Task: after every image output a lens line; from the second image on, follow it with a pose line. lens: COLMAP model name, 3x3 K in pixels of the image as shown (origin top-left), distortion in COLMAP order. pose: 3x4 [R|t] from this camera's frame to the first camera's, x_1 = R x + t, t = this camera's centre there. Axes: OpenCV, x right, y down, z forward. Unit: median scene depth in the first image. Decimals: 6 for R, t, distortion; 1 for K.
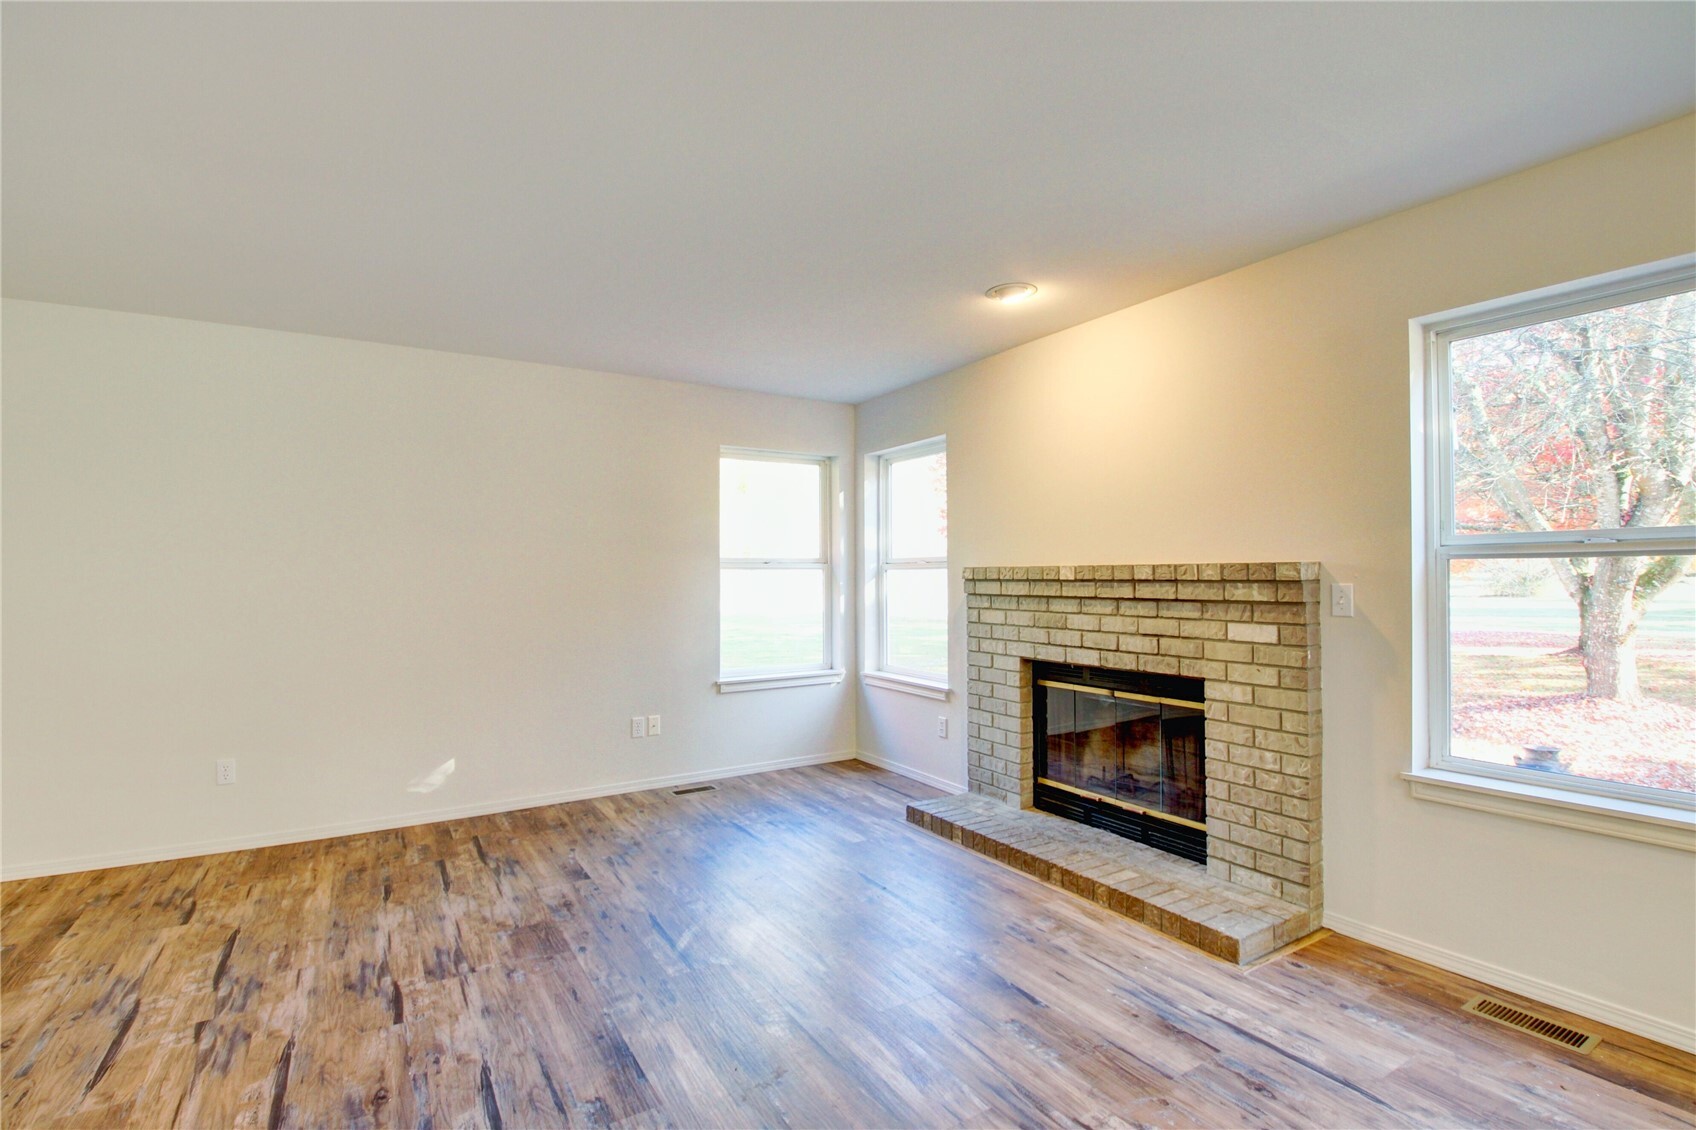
lens RADIAL K [[787.1, 0, 835.4], [0, 787.1, 568.0], [0, 0, 1]] dist [-0.002511, -0.014757]
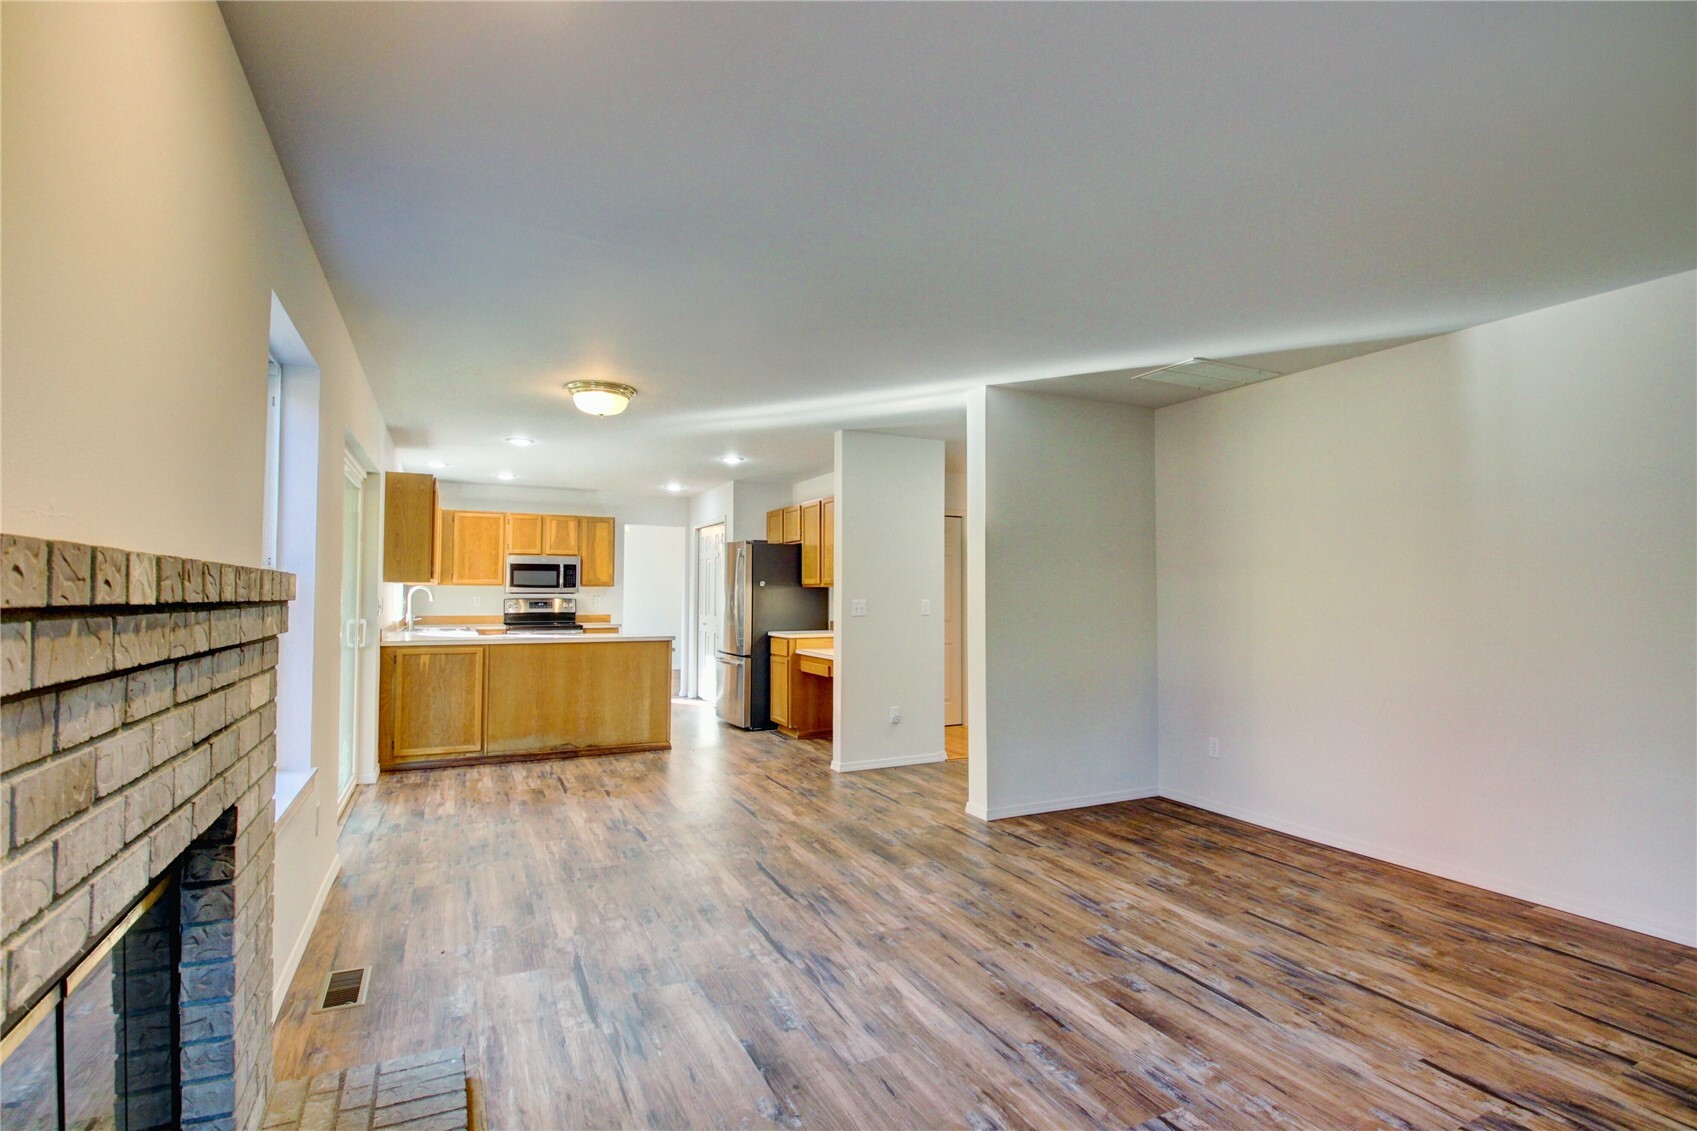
lens RADIAL K [[787.6, 0, 849.6], [0, 787.6, 565.7], [0, 0, 1]] dist [-0.002511, -0.014757]
pose [[-0.996857, 0.004137, 0.079111, 0.042003], [0.000410, 0.998891, -0.047072, 0.015420], [-0.079218, -0.046892, -0.995754, 1.373163]]
